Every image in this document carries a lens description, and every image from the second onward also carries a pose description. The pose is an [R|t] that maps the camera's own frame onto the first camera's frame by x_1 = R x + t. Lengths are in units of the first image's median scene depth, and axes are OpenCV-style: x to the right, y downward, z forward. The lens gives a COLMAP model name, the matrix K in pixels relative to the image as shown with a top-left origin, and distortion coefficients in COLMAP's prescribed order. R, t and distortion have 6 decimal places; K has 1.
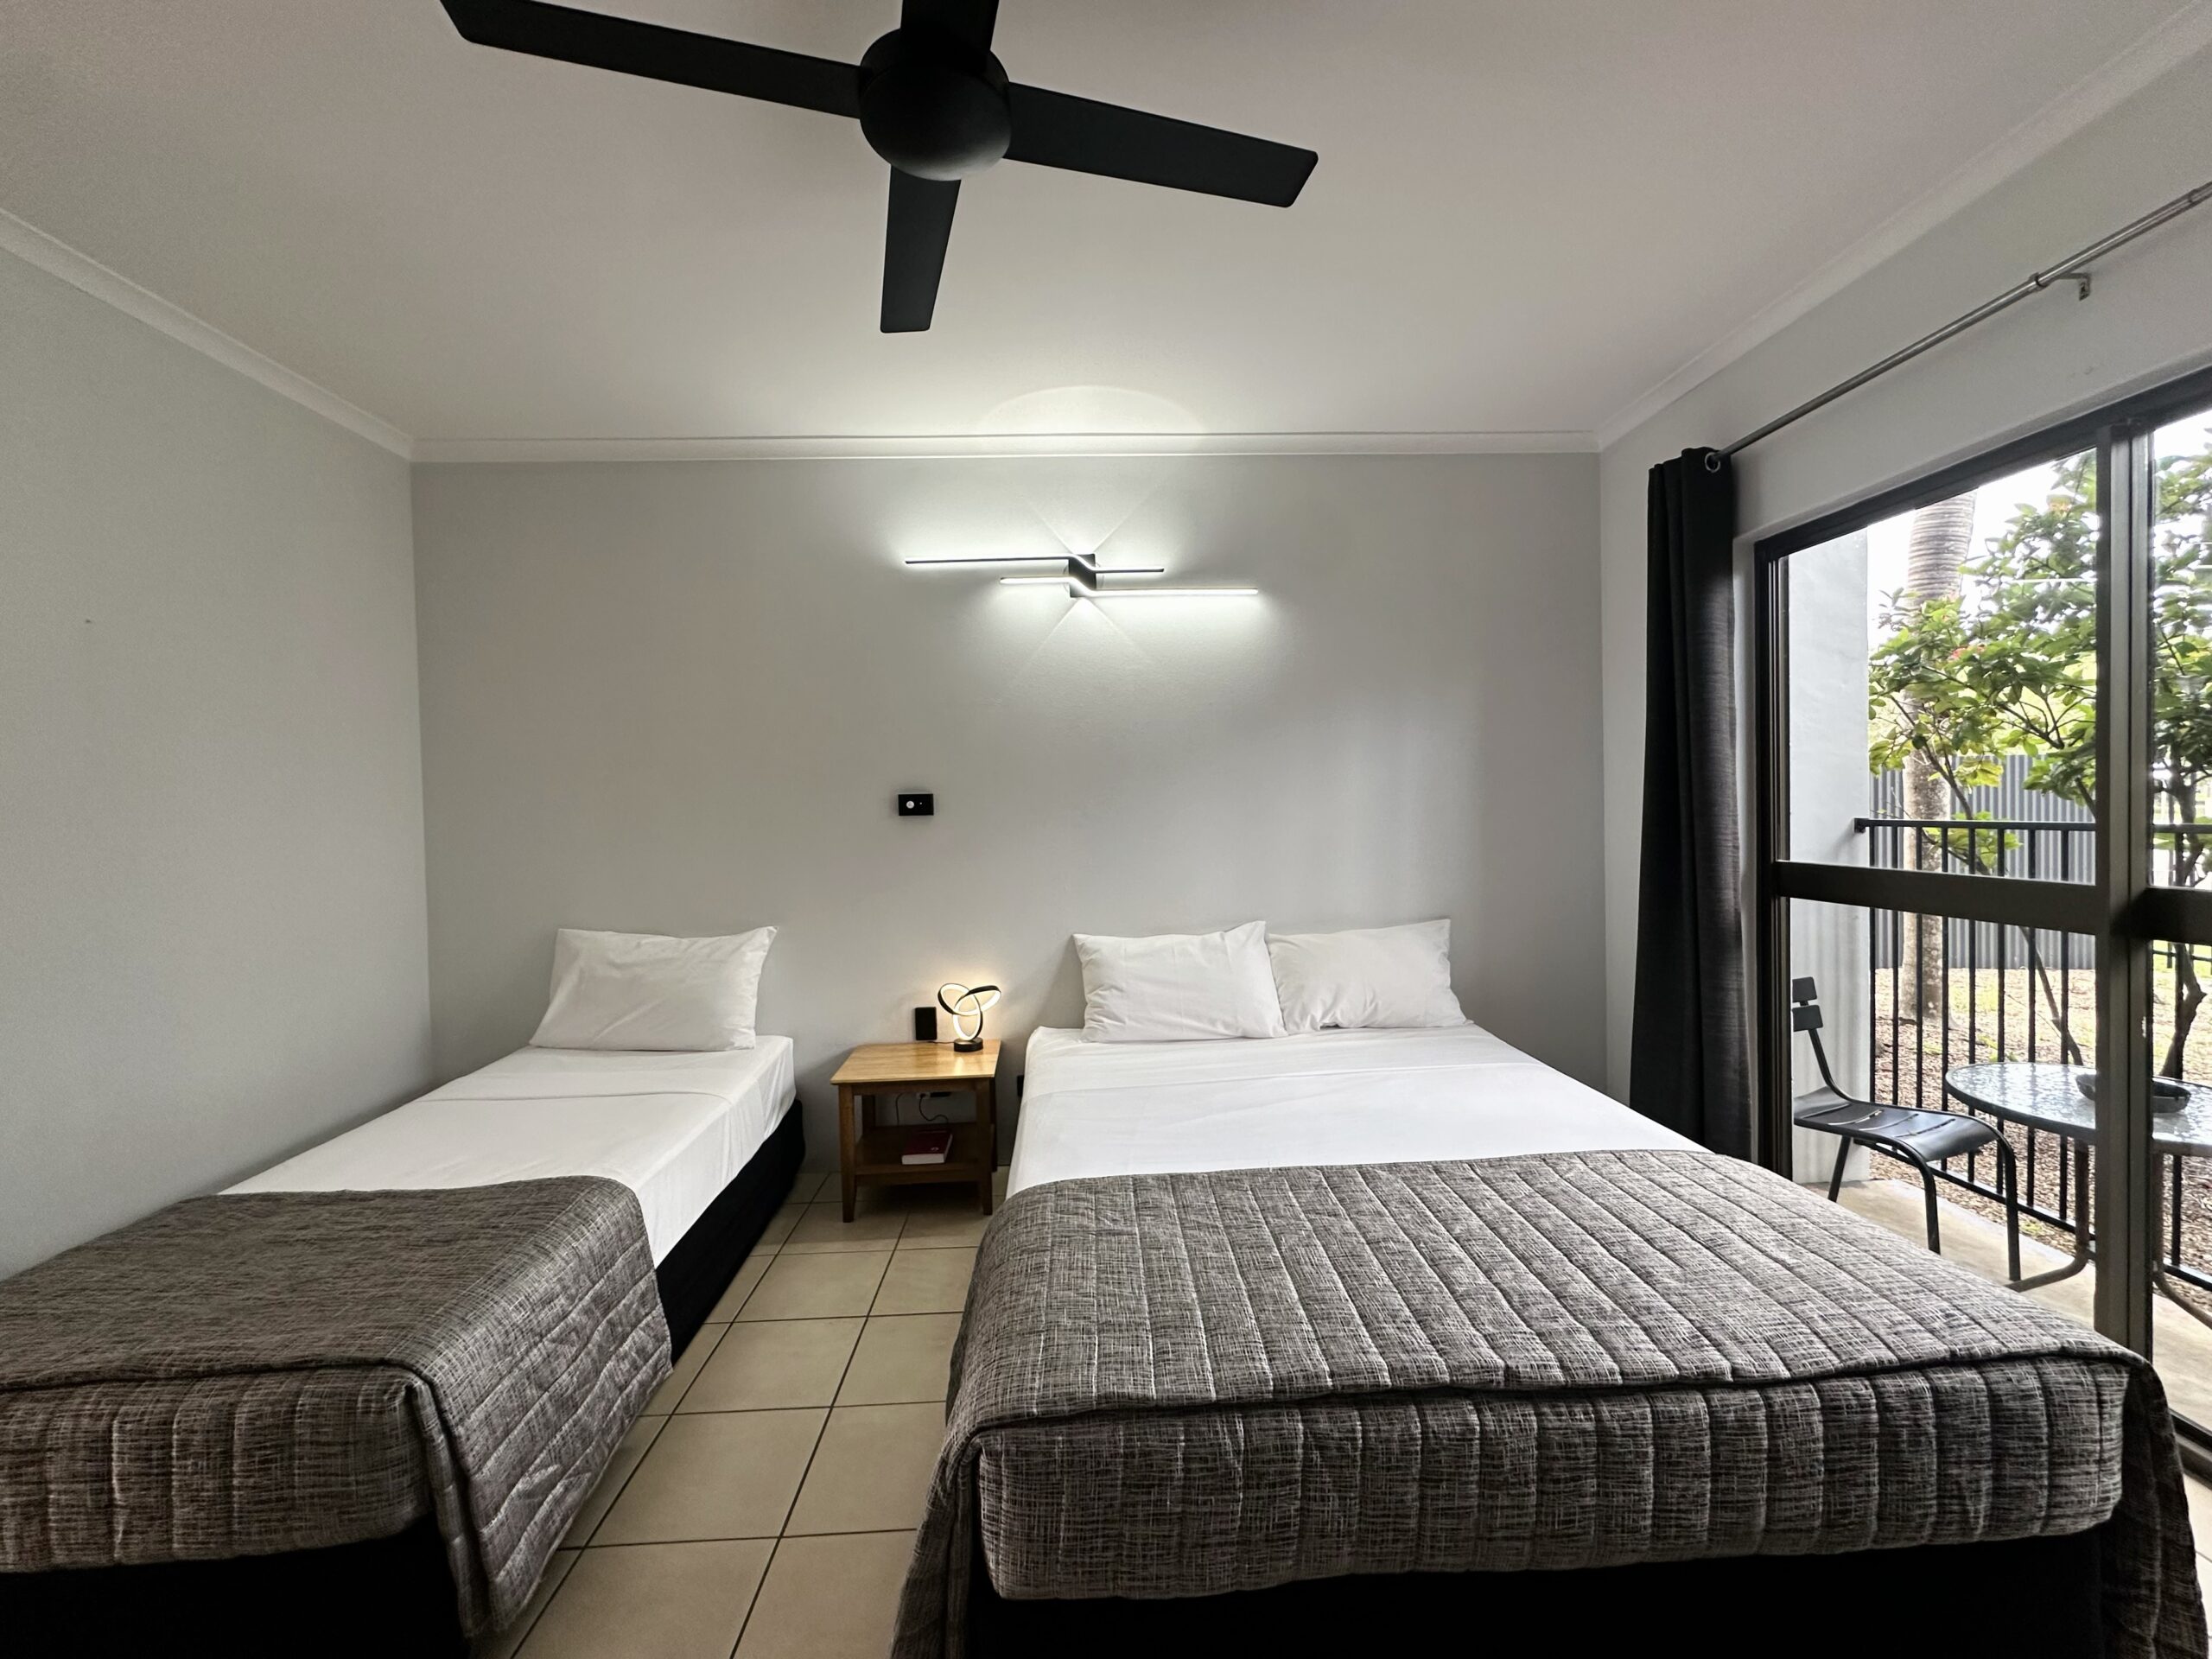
lens RADIAL K [[875.5, 0, 1109.5], [0, 875.5, 823.9], [0, 0, 1]] dist [-0.000205, -0.000098]
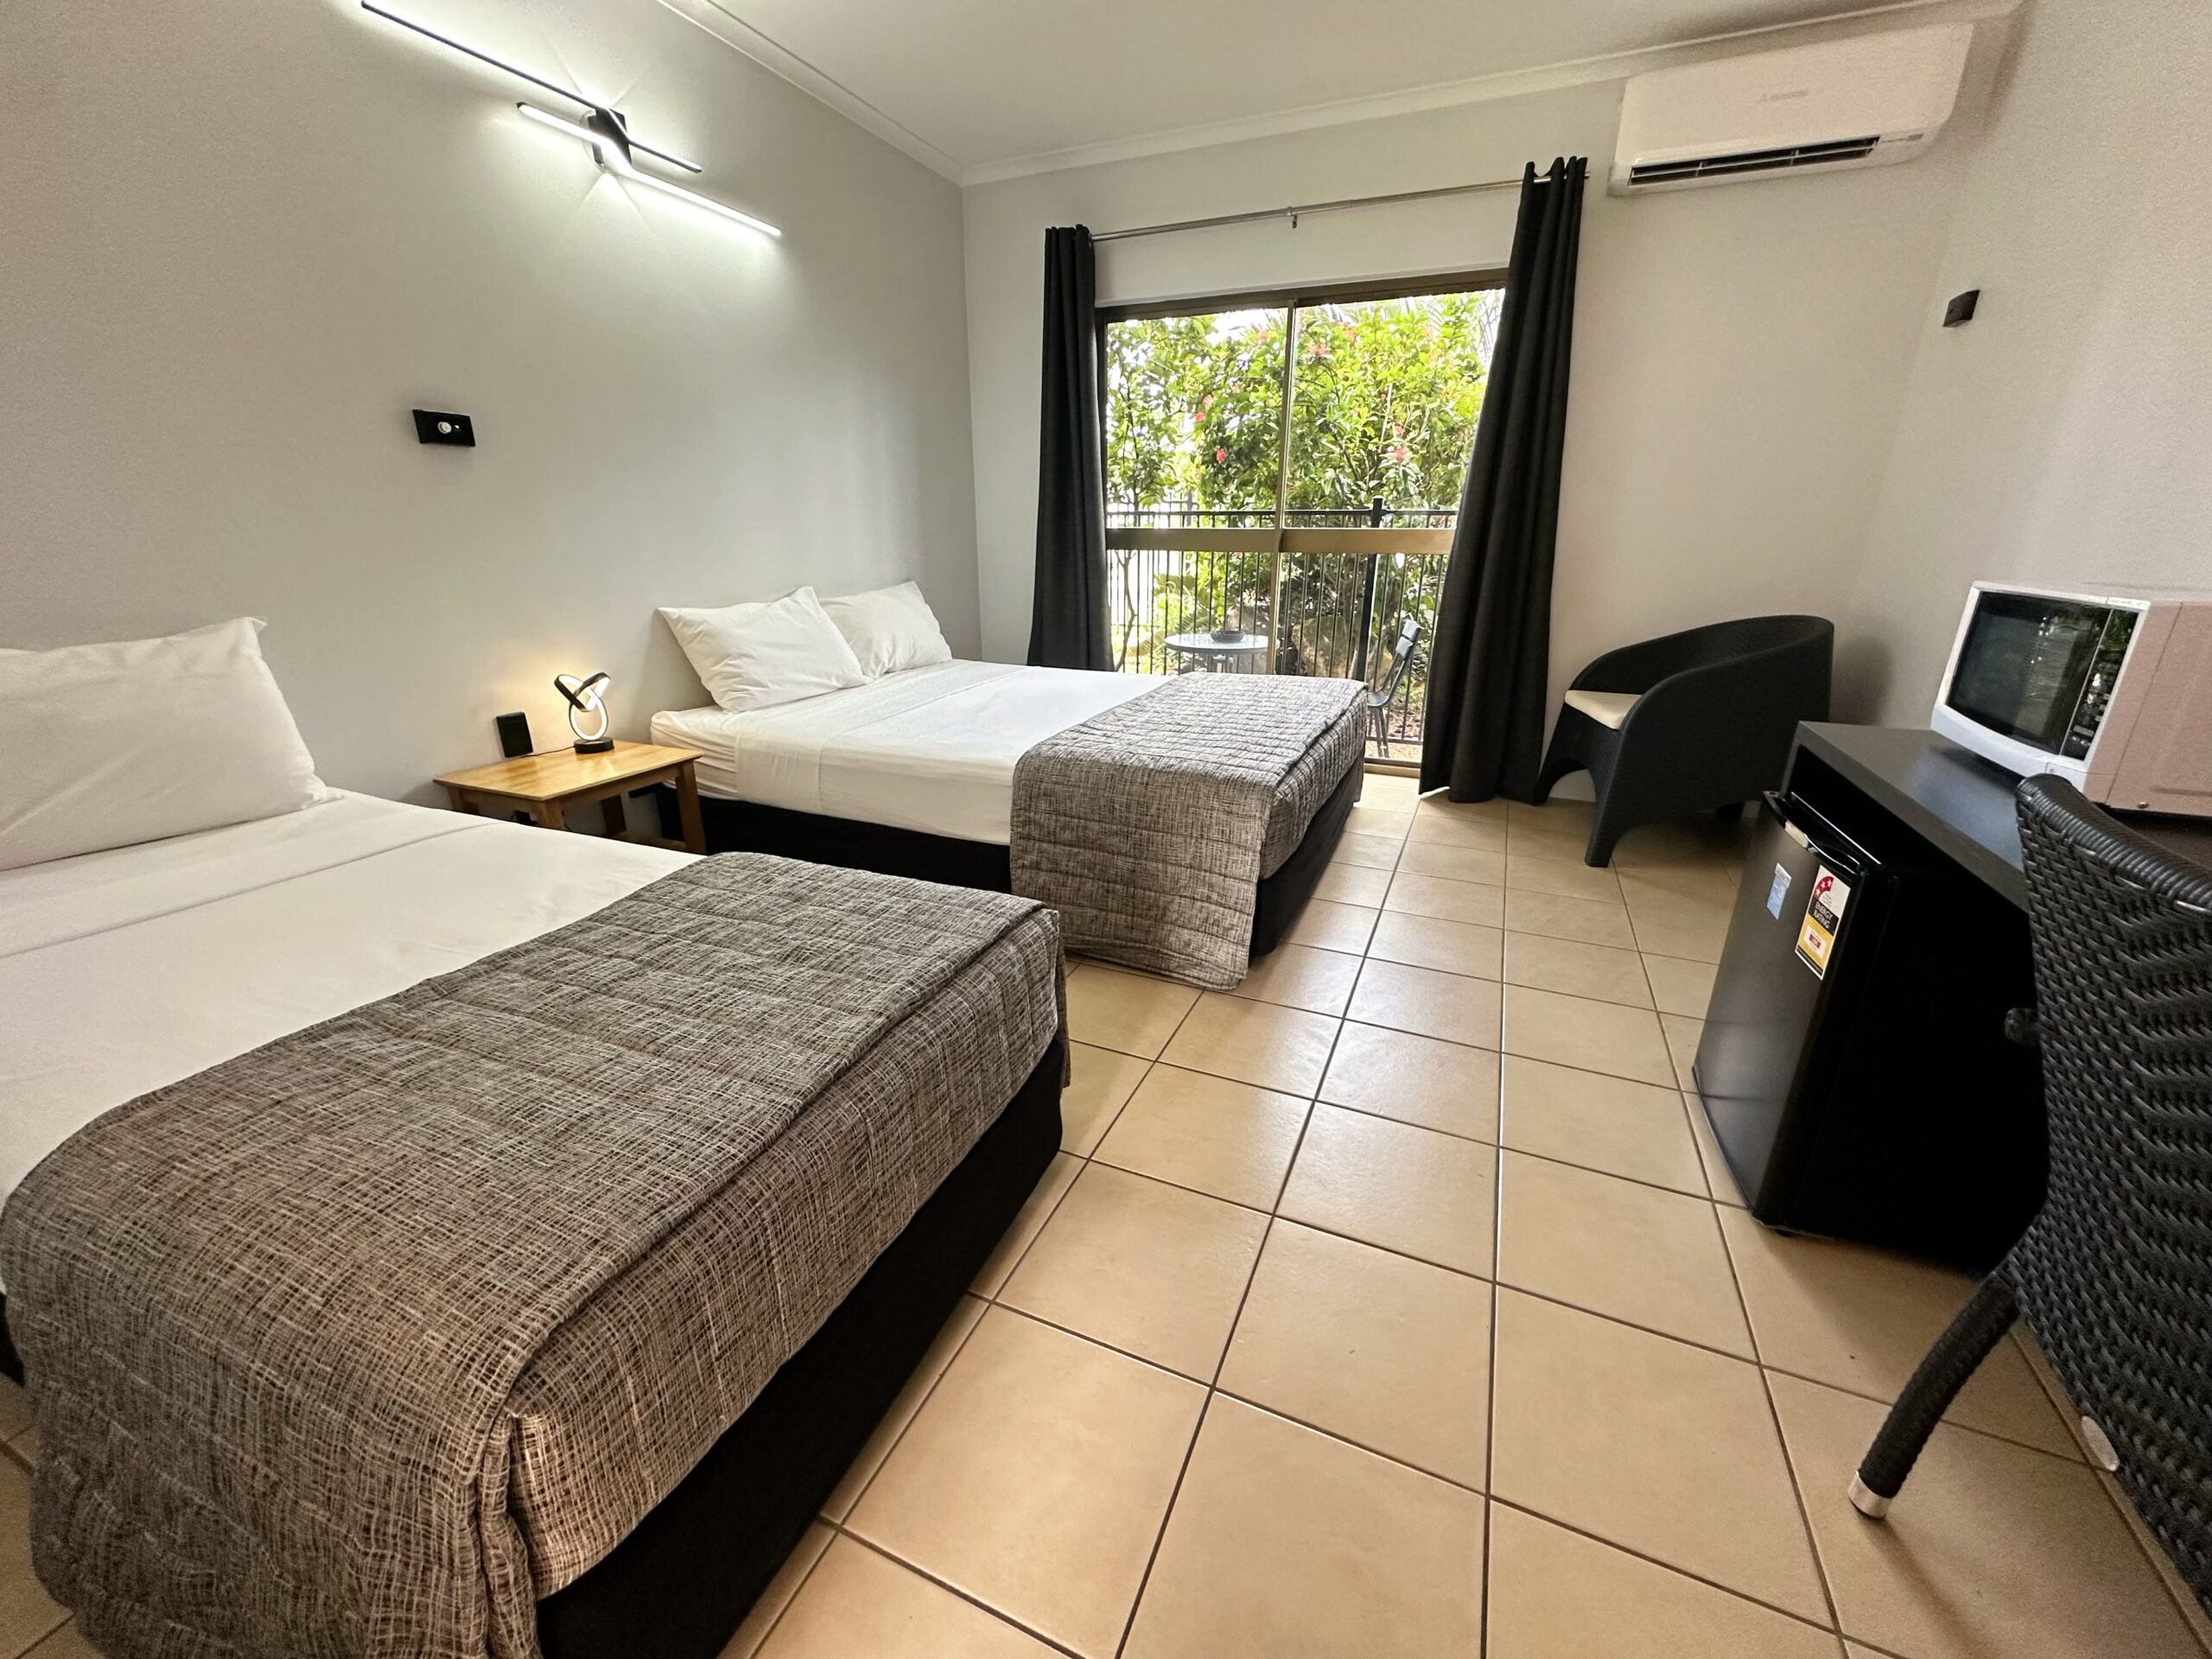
lens RADIAL K [[875.5, 0, 1109.5], [0, 875.5, 823.9], [0, 0, 1]] dist [-0.000205, -0.000098]
pose [[0.437390, -0.264529, 0.859485, -0.708850], [0.005493, 0.956525, 0.291600, 0.083540], [-0.899255, -0.122822, 0.419828, 0.196953]]
